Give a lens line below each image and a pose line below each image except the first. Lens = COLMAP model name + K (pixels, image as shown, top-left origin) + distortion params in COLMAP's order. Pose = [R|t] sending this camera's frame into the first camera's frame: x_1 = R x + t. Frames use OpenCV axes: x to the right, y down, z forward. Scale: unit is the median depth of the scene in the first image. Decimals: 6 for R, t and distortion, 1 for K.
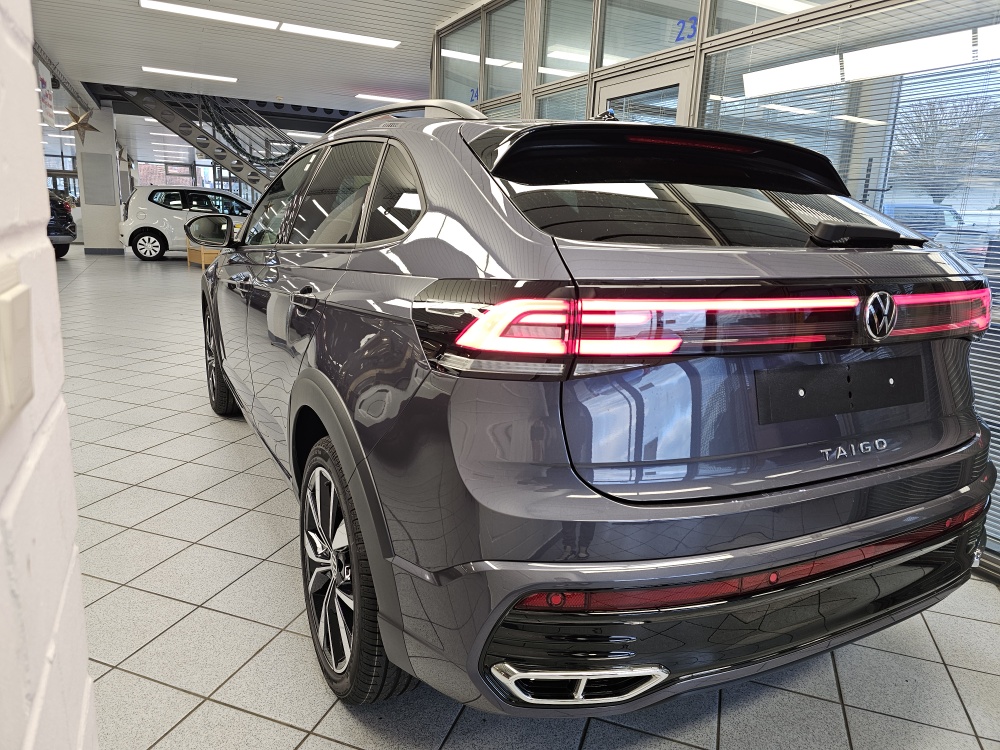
lens RADIAL K [[668.0, 0, 499.0], [0, 668.0, 369.5], [0, 0, 1]] dist [0.040188, -0.021350]
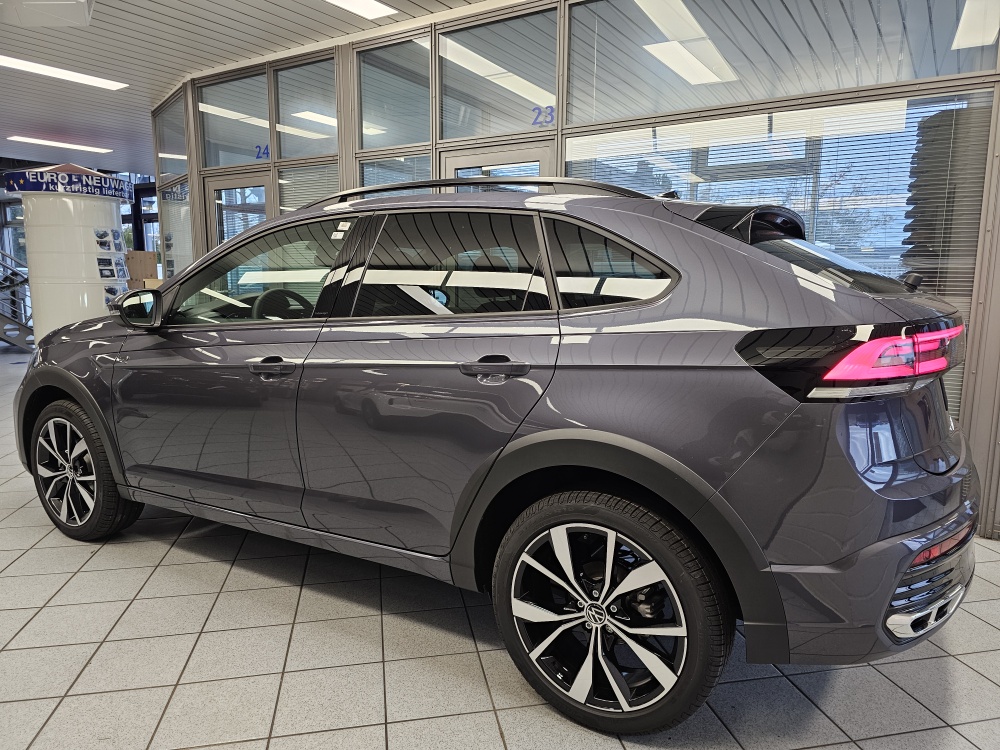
lens RADIAL K [[668.0, 0, 502.5], [0, 668.0, 379.8], [0, 0, 1]] dist [0.040188, -0.021350]
pose [[0.856251, -0.116834, 0.503175, -0.431508], [0.147918, 0.988752, -0.022129, -0.034391], [-0.494929, 0.093377, 0.863901, 0.067528]]
